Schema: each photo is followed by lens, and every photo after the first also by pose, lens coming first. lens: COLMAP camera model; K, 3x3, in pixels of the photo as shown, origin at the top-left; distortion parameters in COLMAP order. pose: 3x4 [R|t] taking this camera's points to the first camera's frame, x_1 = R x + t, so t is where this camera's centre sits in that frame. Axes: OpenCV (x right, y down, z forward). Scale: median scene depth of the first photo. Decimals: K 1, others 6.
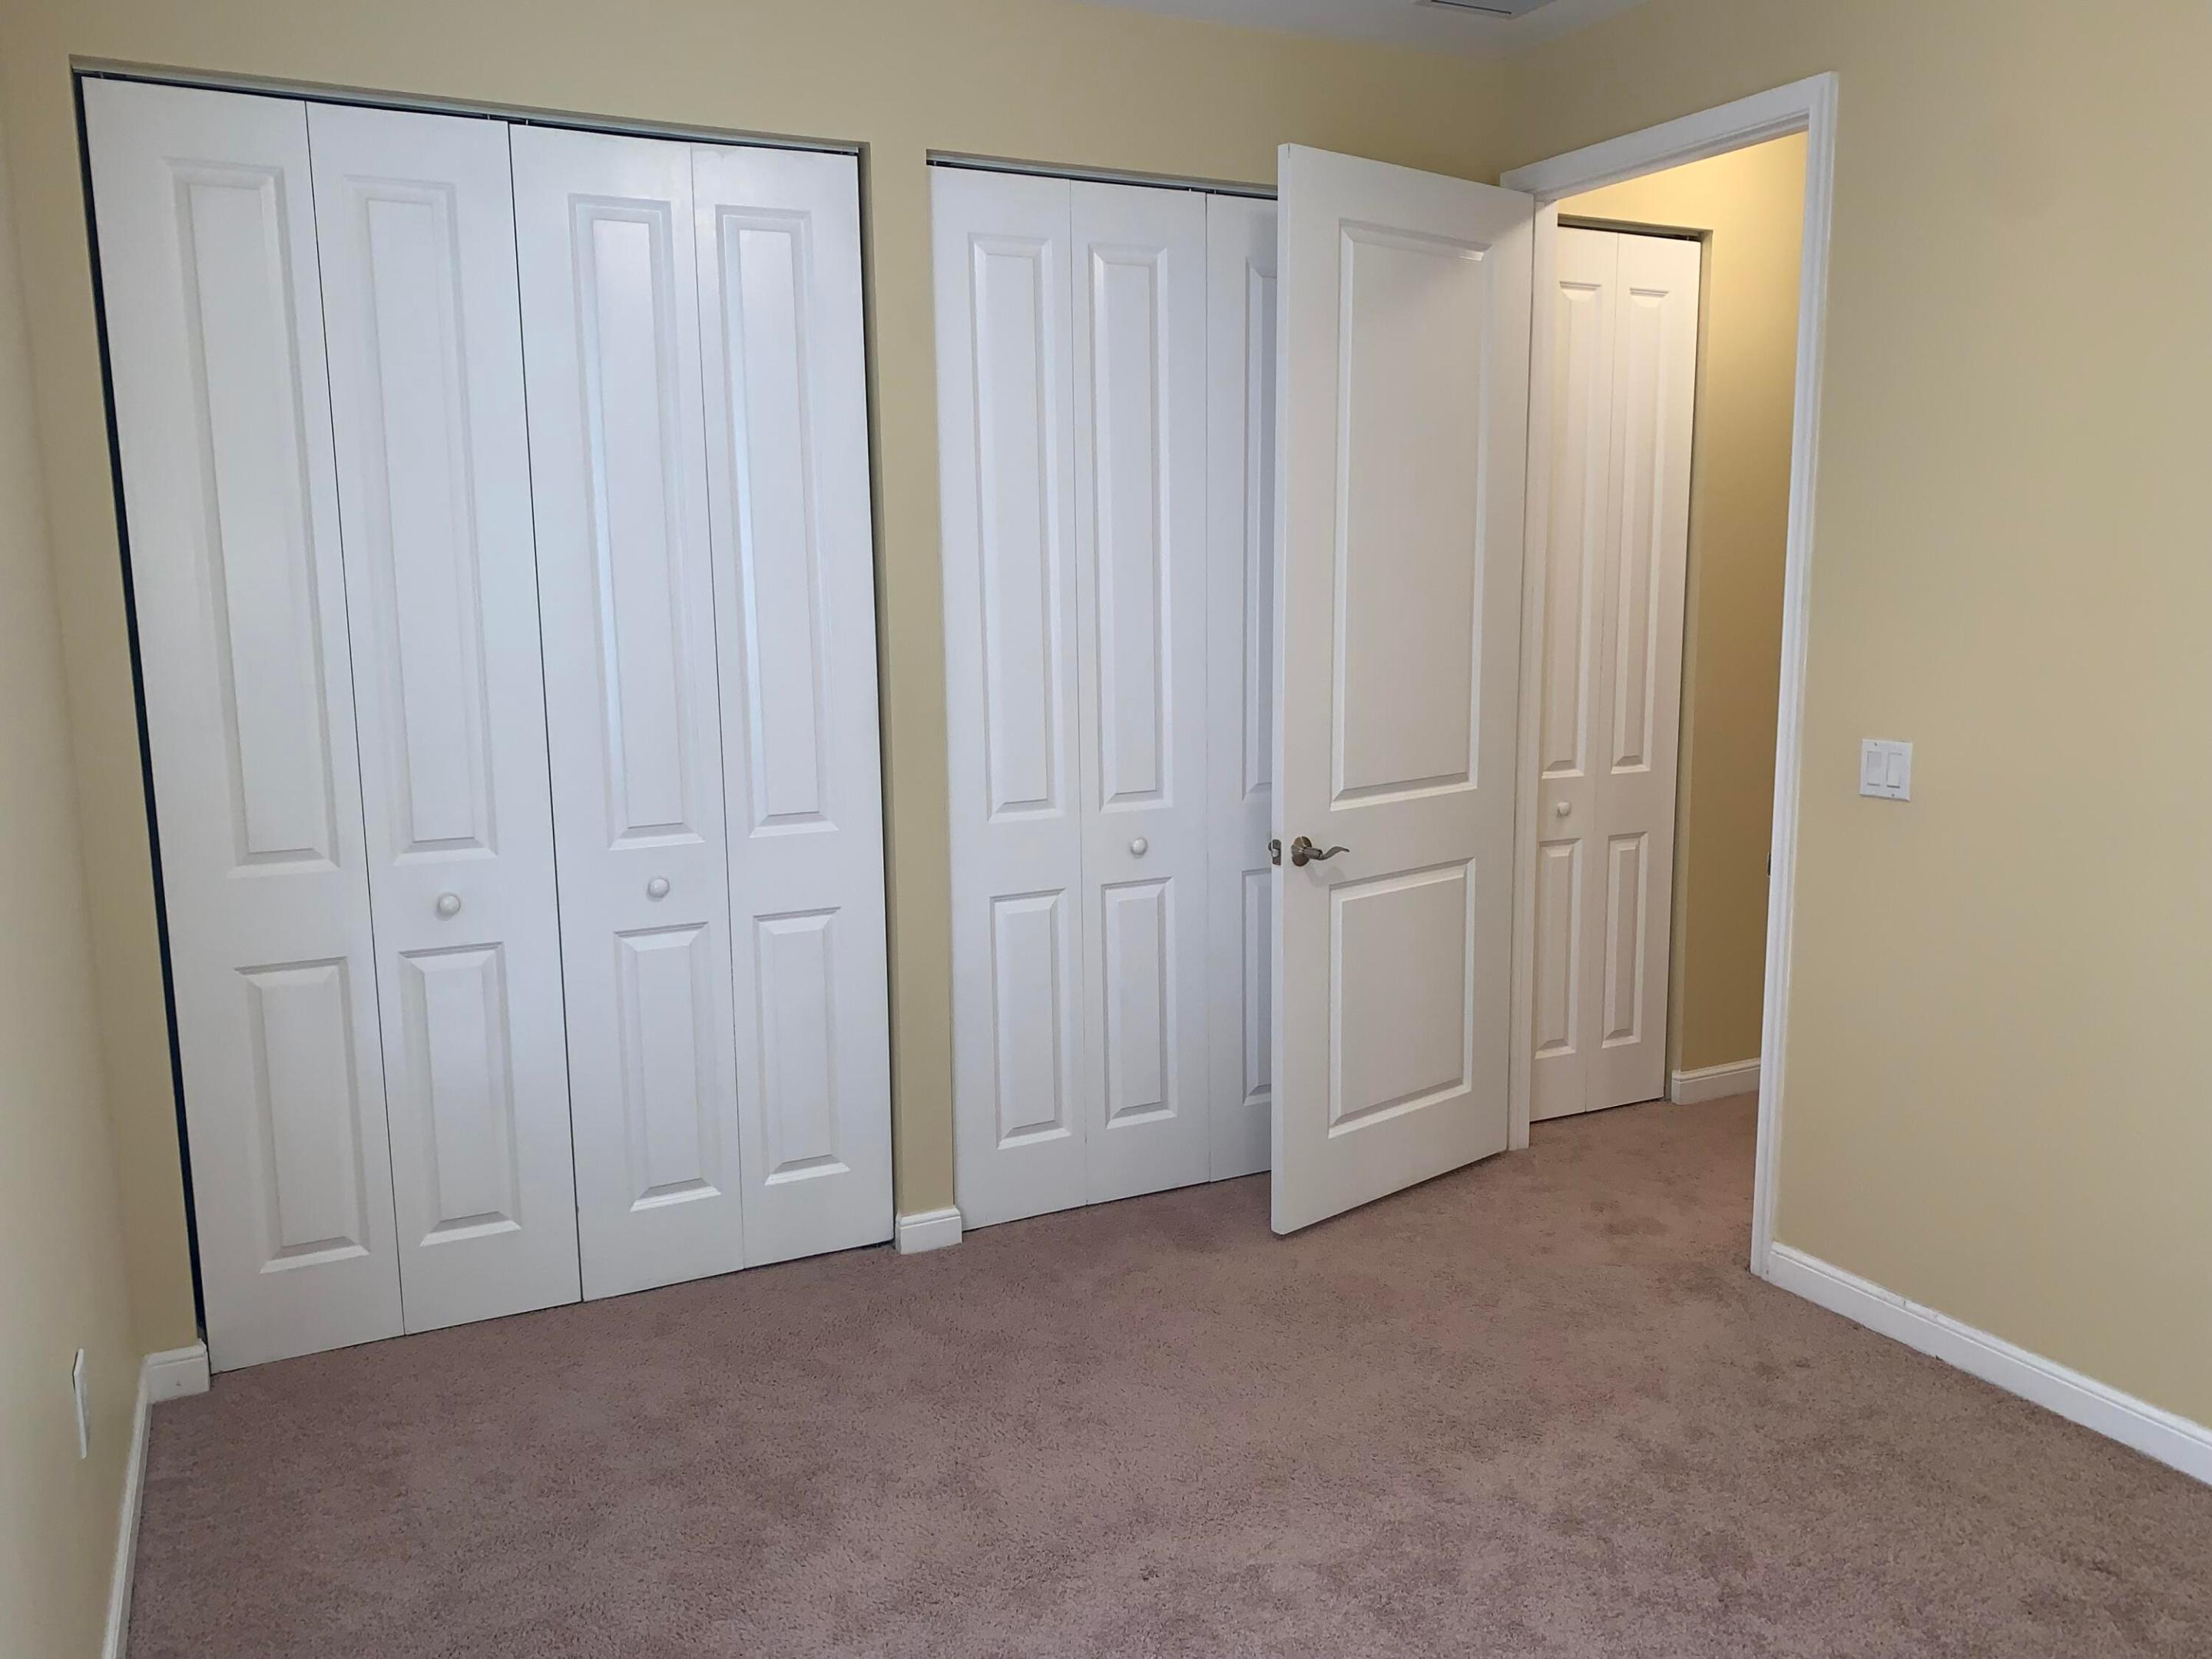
lens RADIAL K [[1683.3, 0, 1097.5], [0, 1683.3, 828.1], [0, 0, 1]] dist [-0.009808, -0.008369]
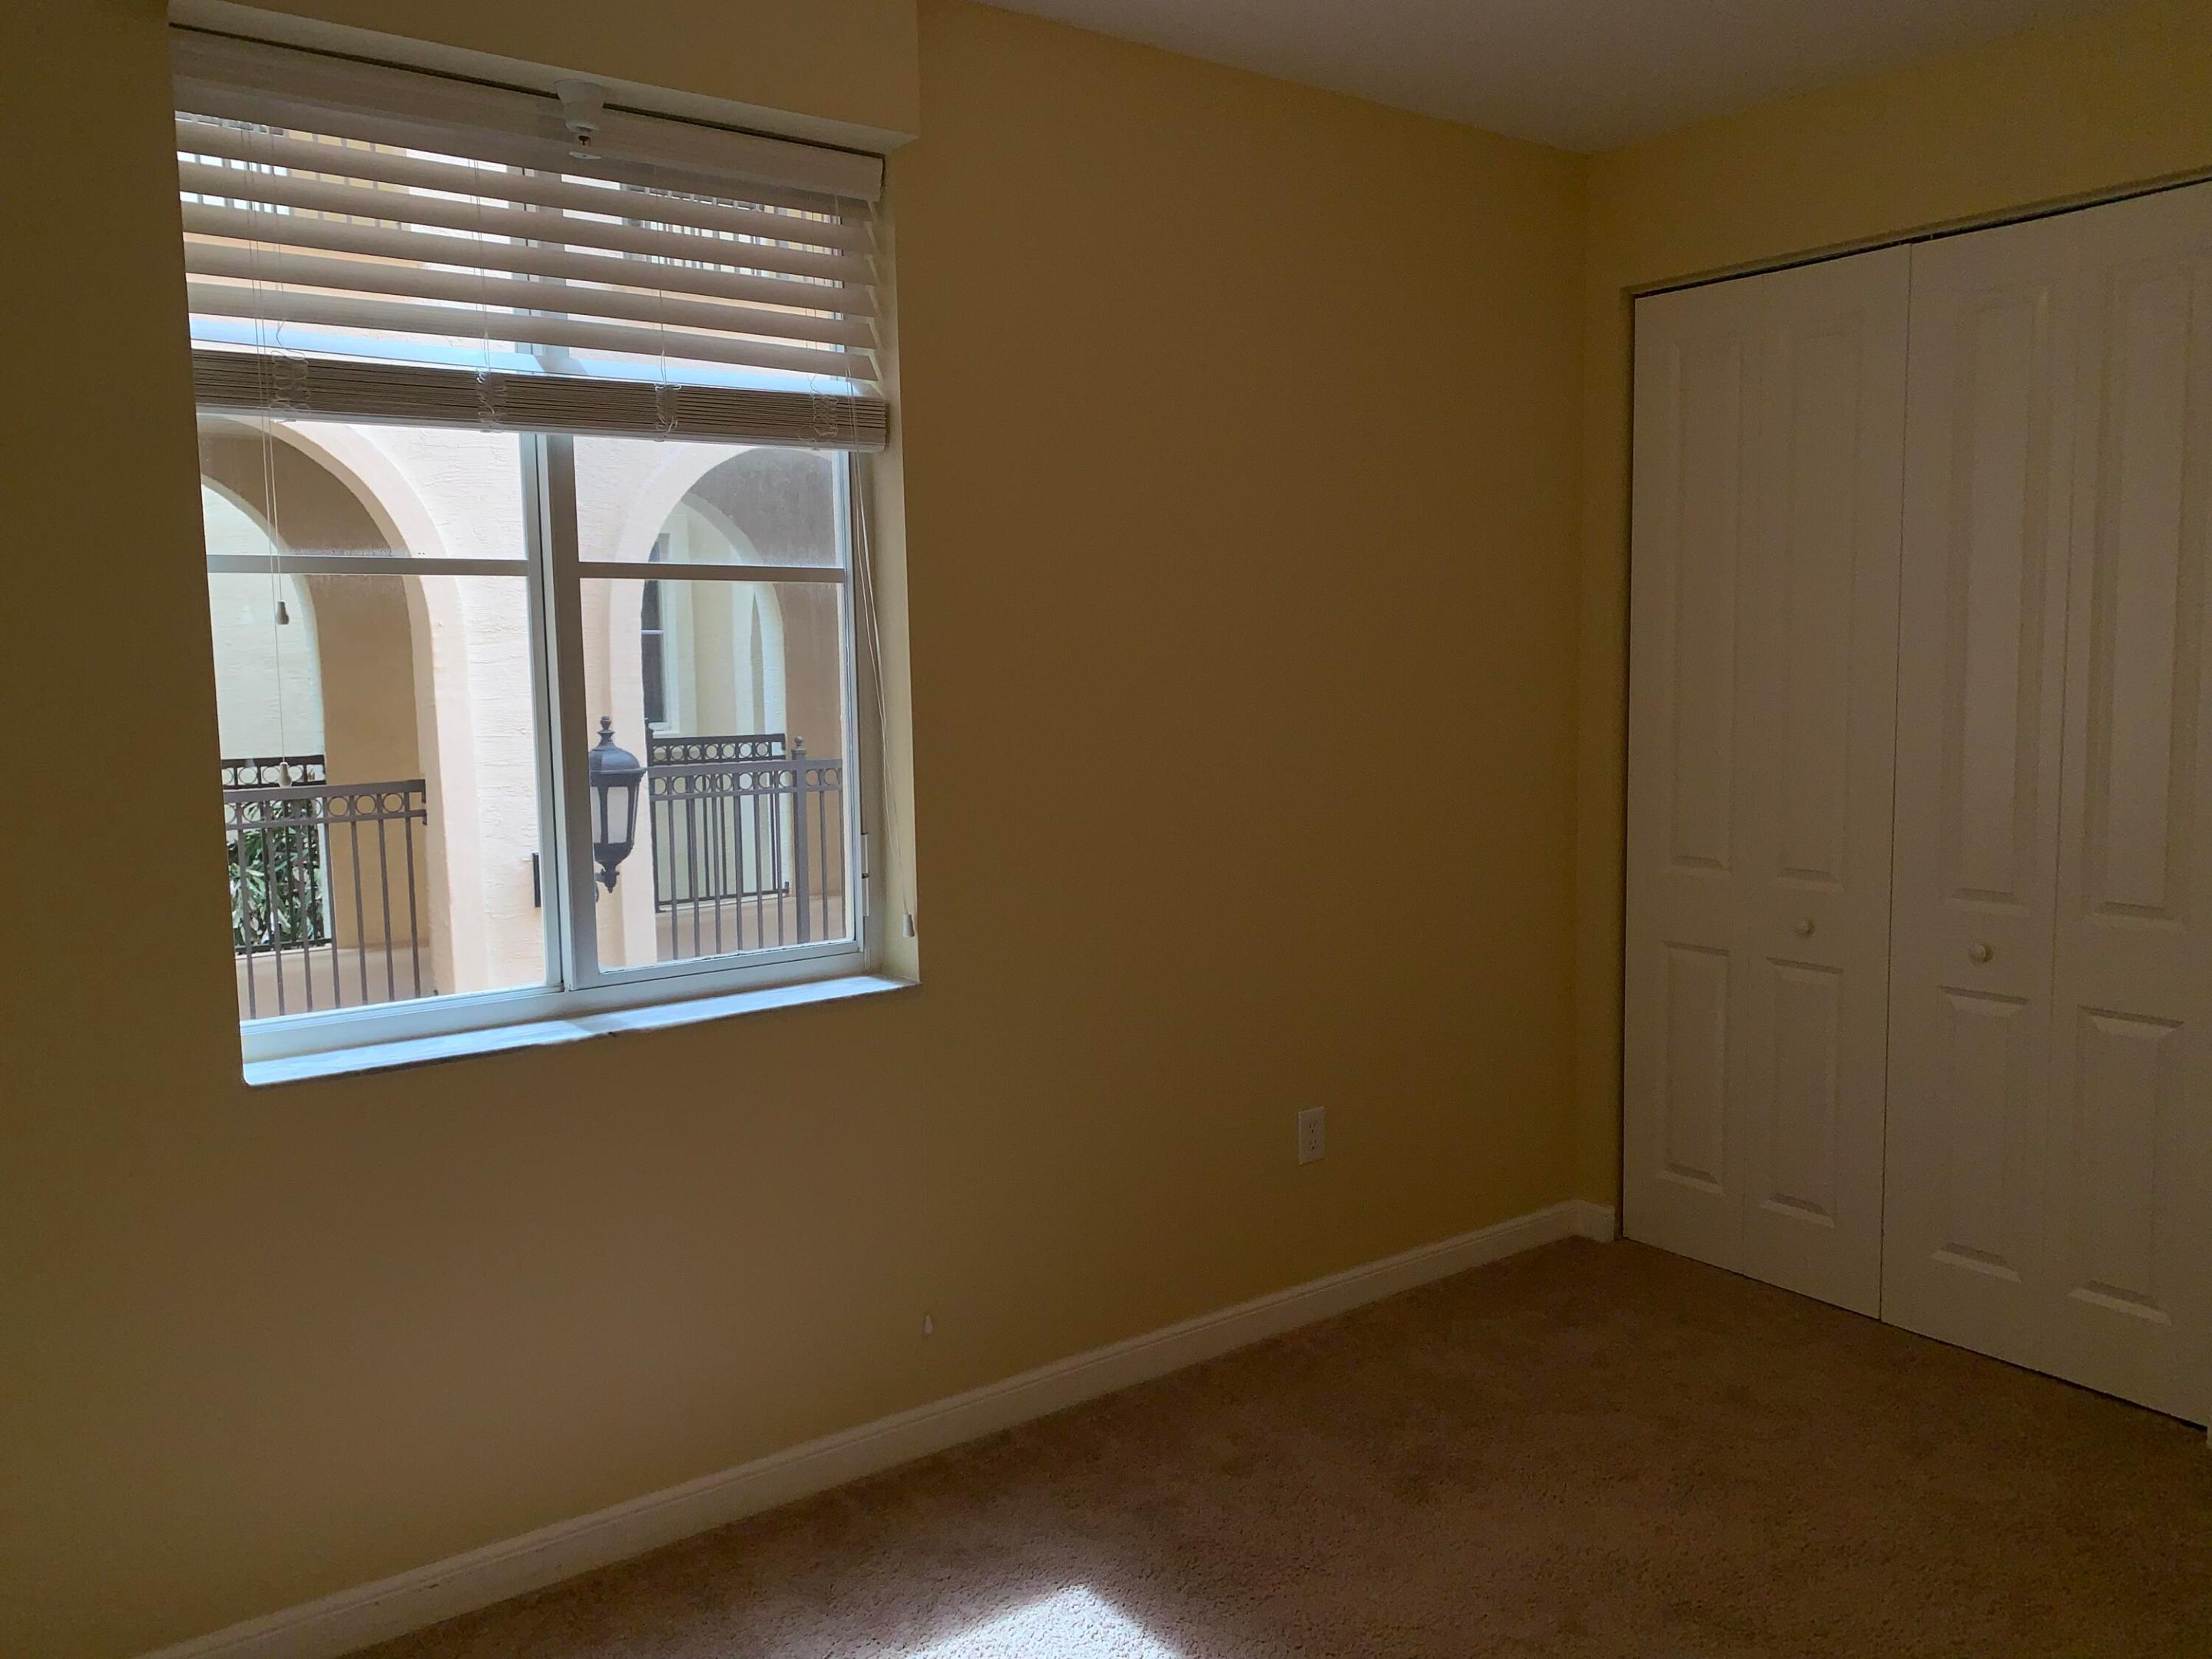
lens RADIAL K [[1690.6, 0, 1107.9], [0, 1690.6, 833.7], [0, 0, 1]] dist [0.003333, 0.001532]
pose [[0.161783, 0.114106, -0.980207, 0.677575], [-0.143373, 0.985471, 0.091055, -0.055327], [0.976356, 0.125804, 0.175792, 0.309754]]
